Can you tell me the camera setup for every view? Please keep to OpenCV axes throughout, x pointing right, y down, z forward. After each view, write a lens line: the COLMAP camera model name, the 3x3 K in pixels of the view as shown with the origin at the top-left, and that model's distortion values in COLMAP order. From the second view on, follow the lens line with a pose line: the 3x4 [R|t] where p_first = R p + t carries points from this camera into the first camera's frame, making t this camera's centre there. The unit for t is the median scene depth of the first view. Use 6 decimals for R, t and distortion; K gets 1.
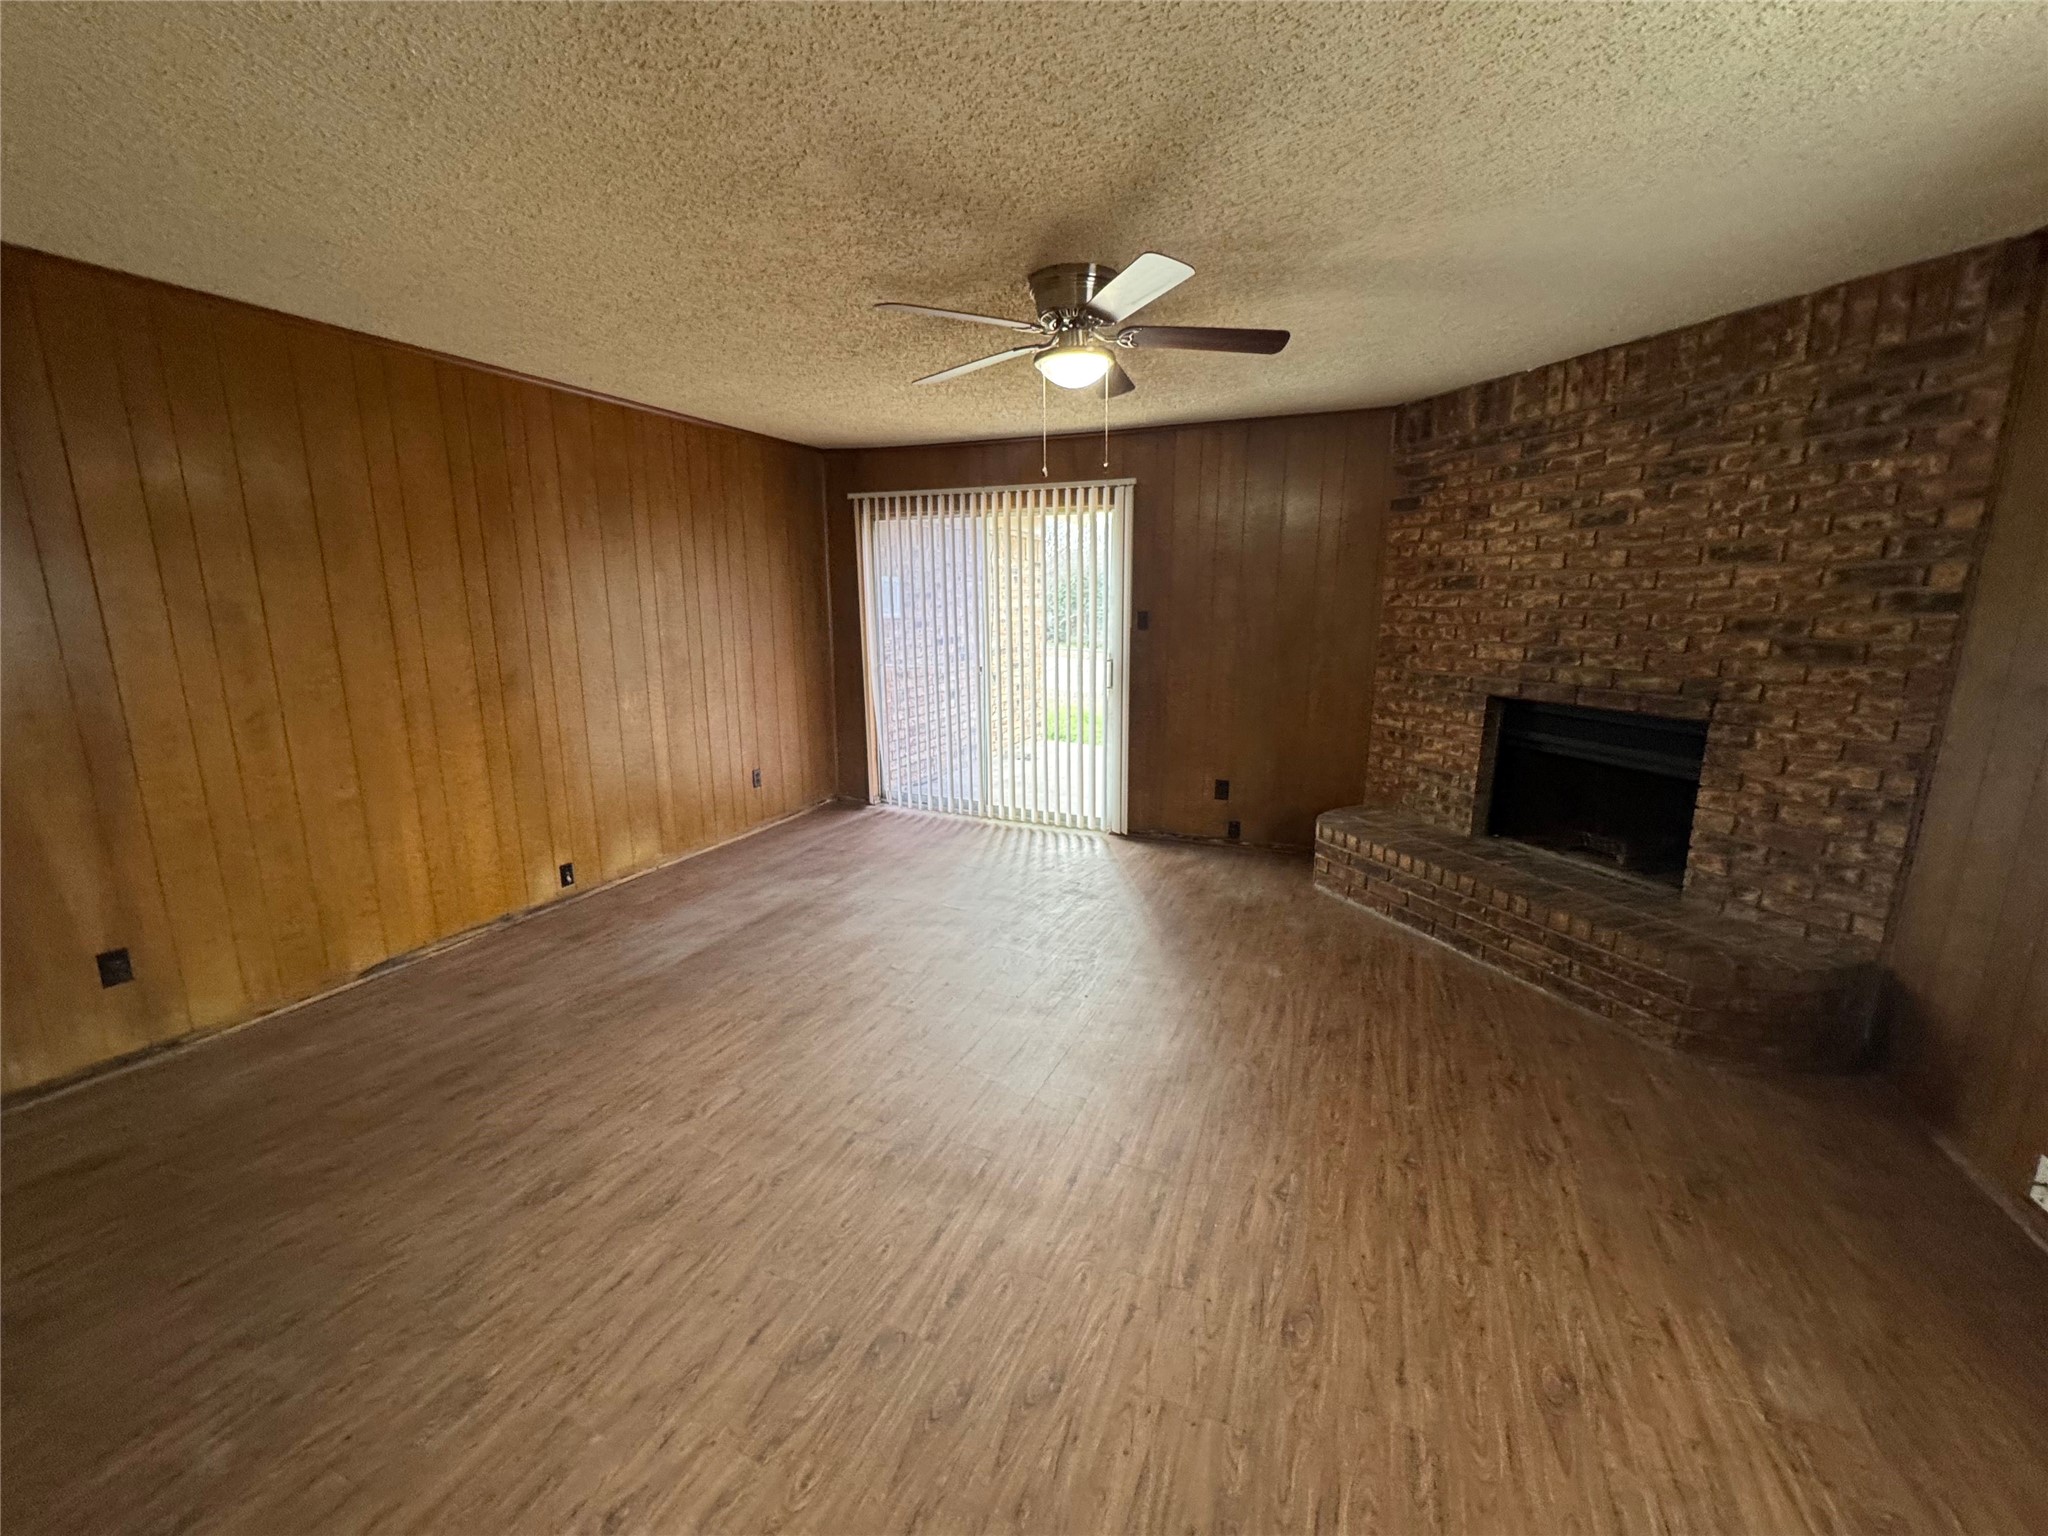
lens RADIAL K [[820.3, 0, 1027.2], [0, 820.3, 767.3], [0, 0, 1]] dist [-0.001605, 0.000076]
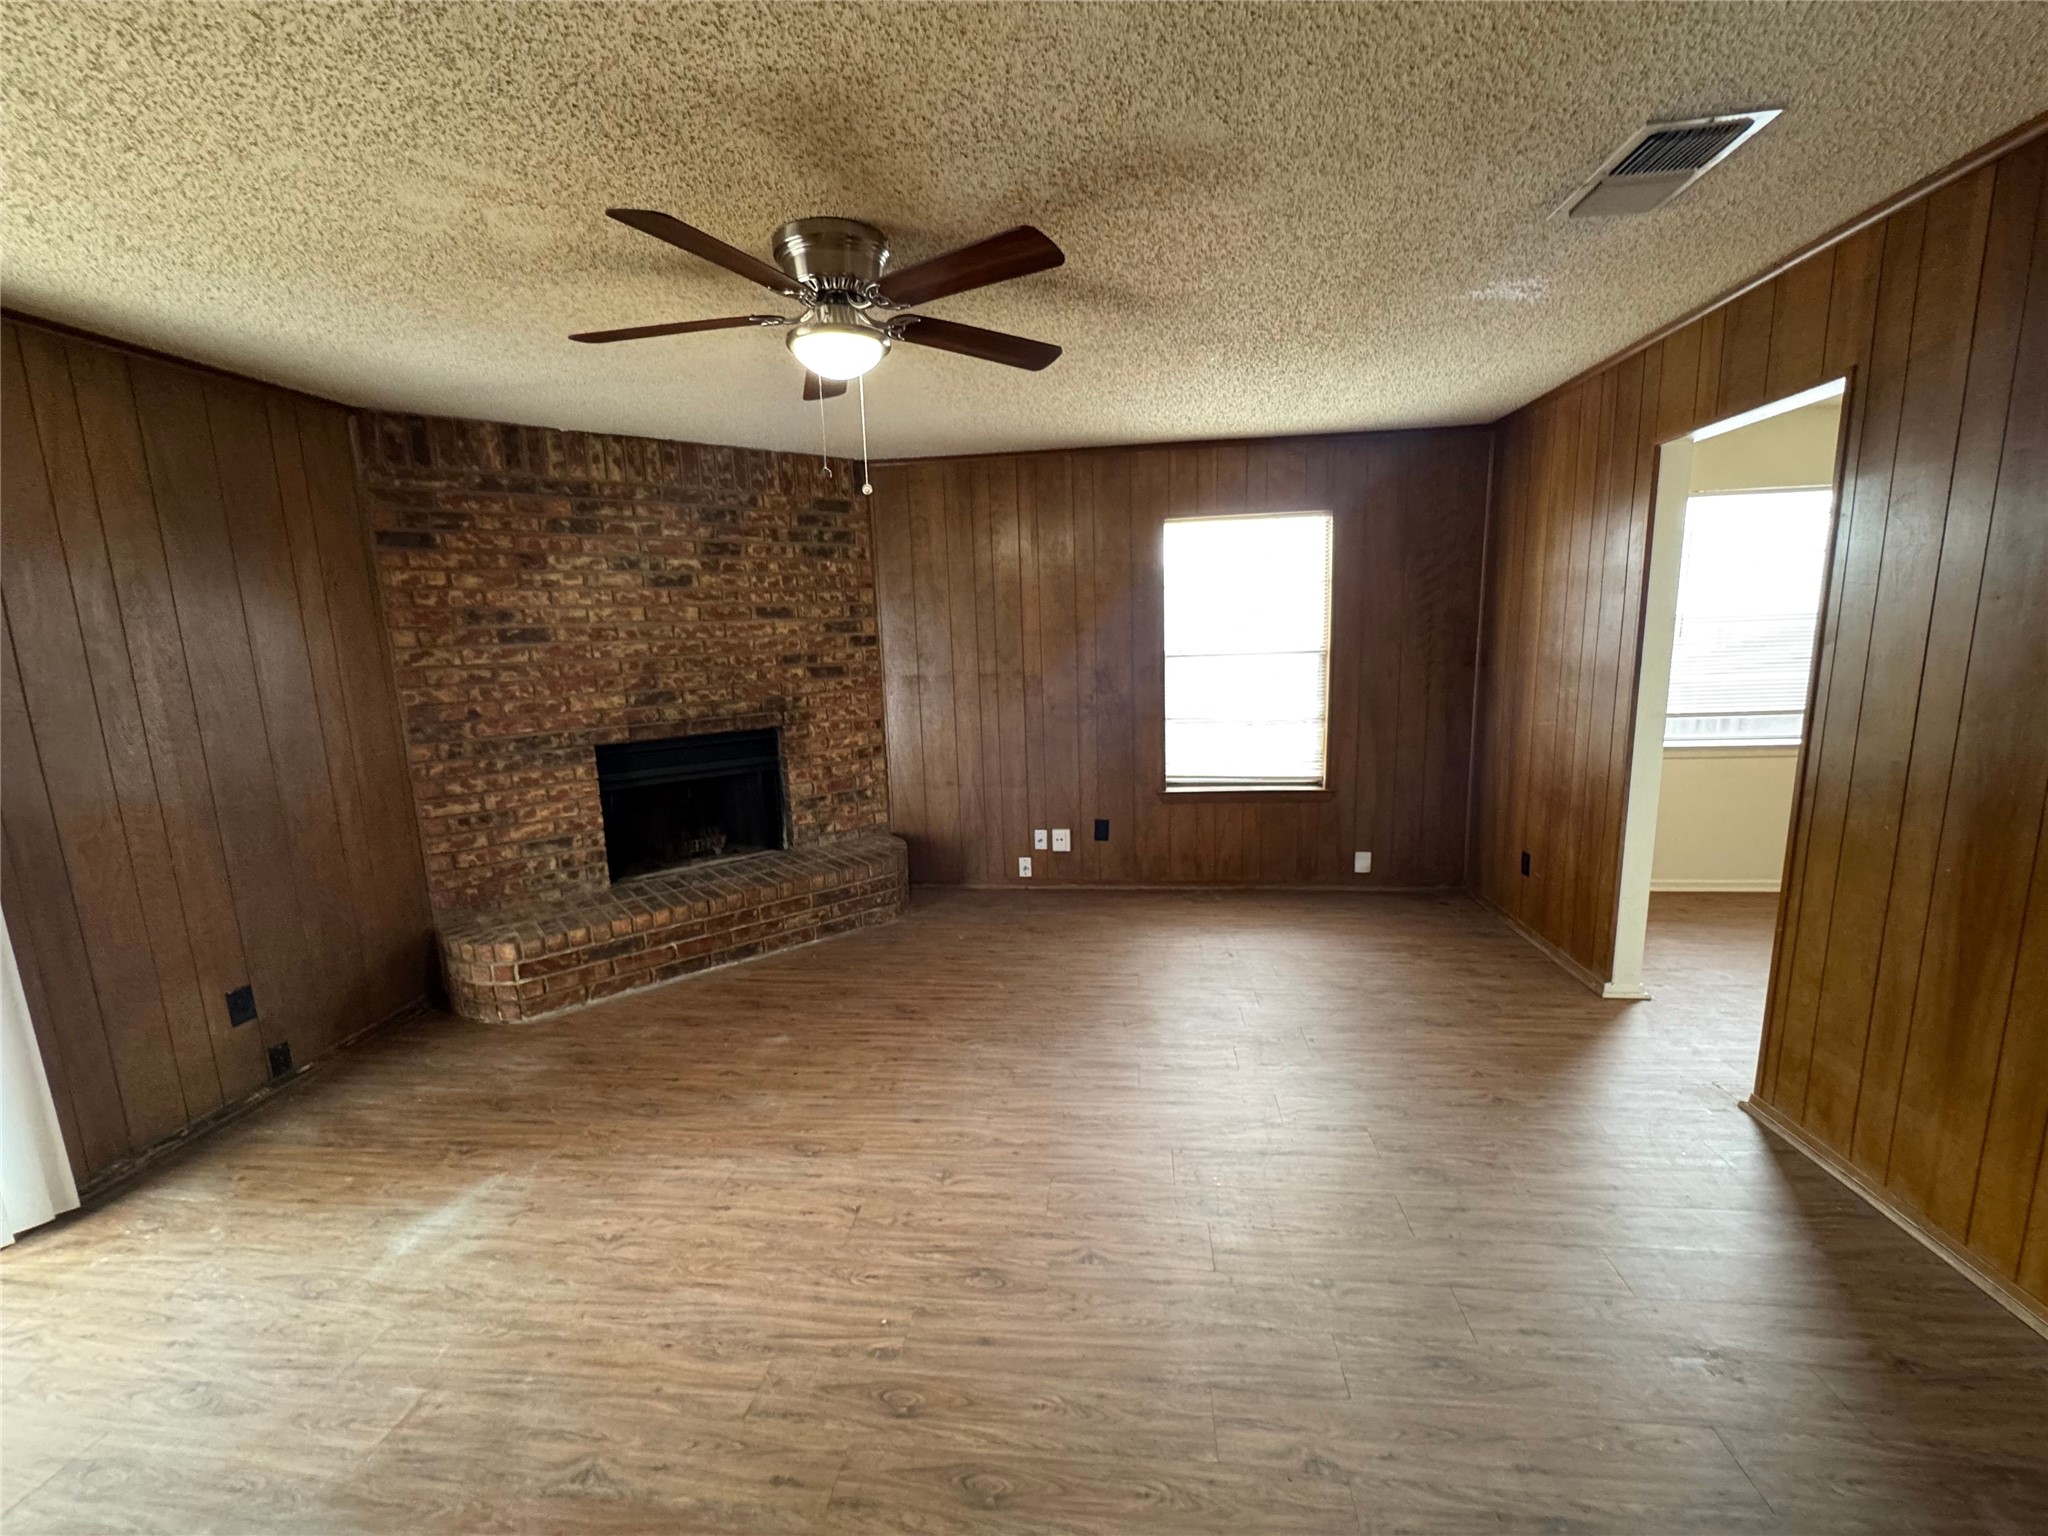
lens RADIAL K [[820.3, 0, 1027.2], [0, 820.3, 767.3], [0, 0, 1]] dist [-0.001605, 0.000076]
pose [[-0.284748, -0.146109, 0.947402, -0.576336], [0.231372, 0.948621, 0.215838, -0.168287], [-0.930261, 0.280662, -0.236312, 0.807624]]
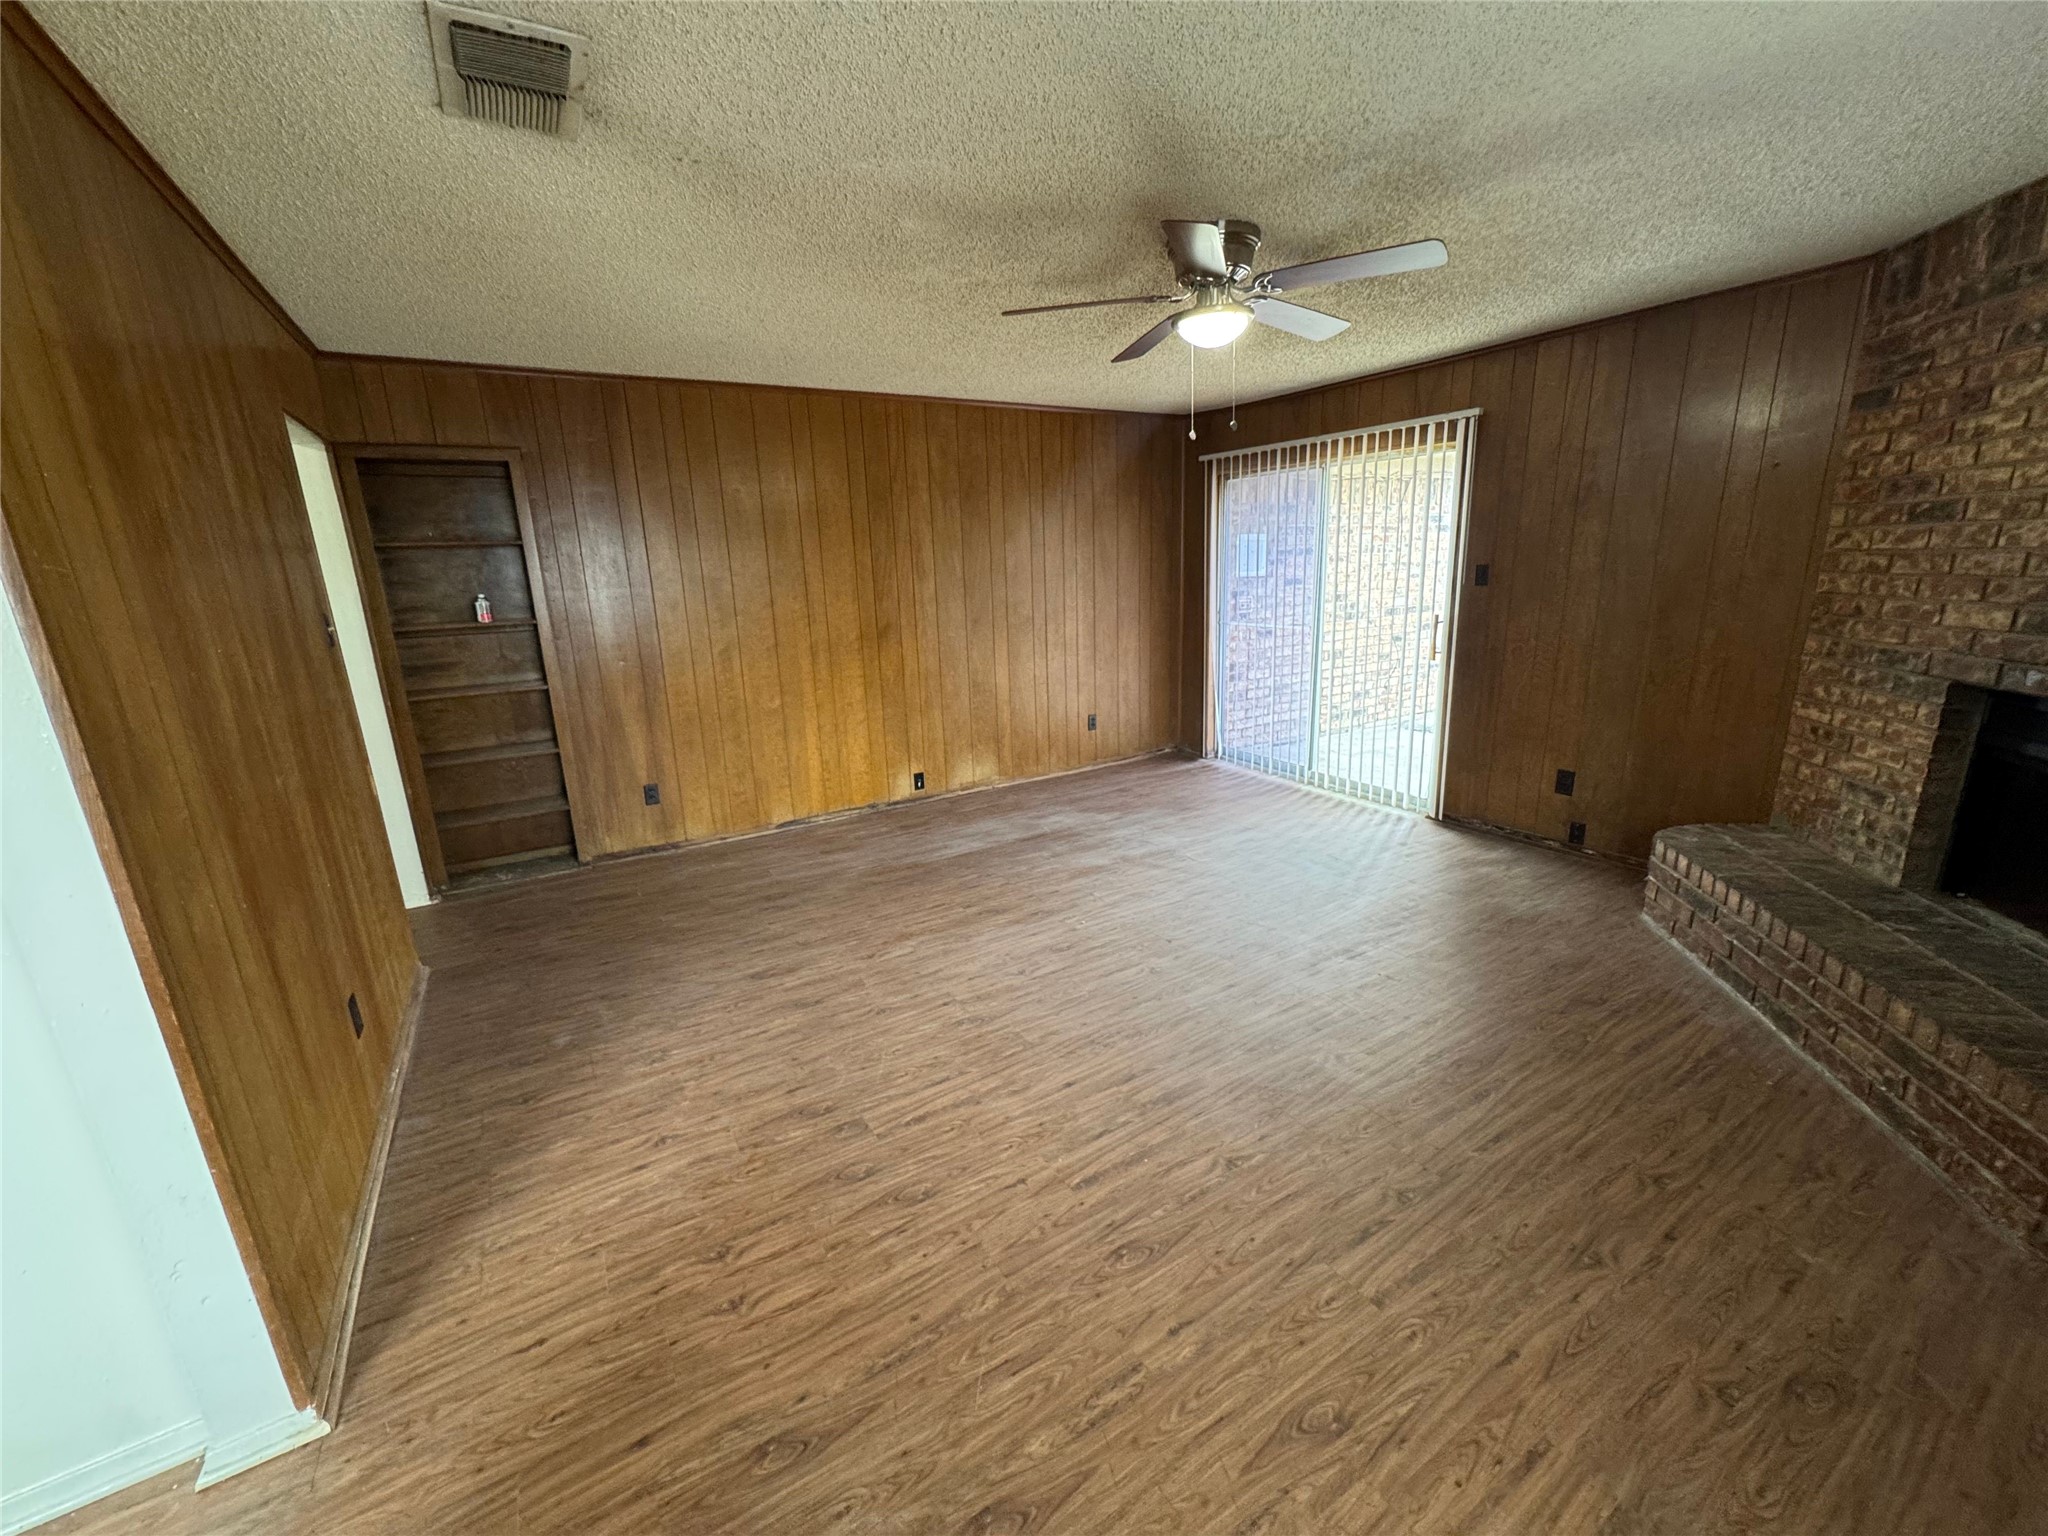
lens RADIAL K [[820.3, 0, 1027.2], [0, 820.3, 767.3], [0, 0, 1]] dist [-0.001605, 0.000076]
pose [[0.816767, 0.113197, -0.565754, 0.357429], [-0.083749, 0.993440, 0.077863, -0.008479], [0.570857, -0.016215, 0.820889, 0.027656]]
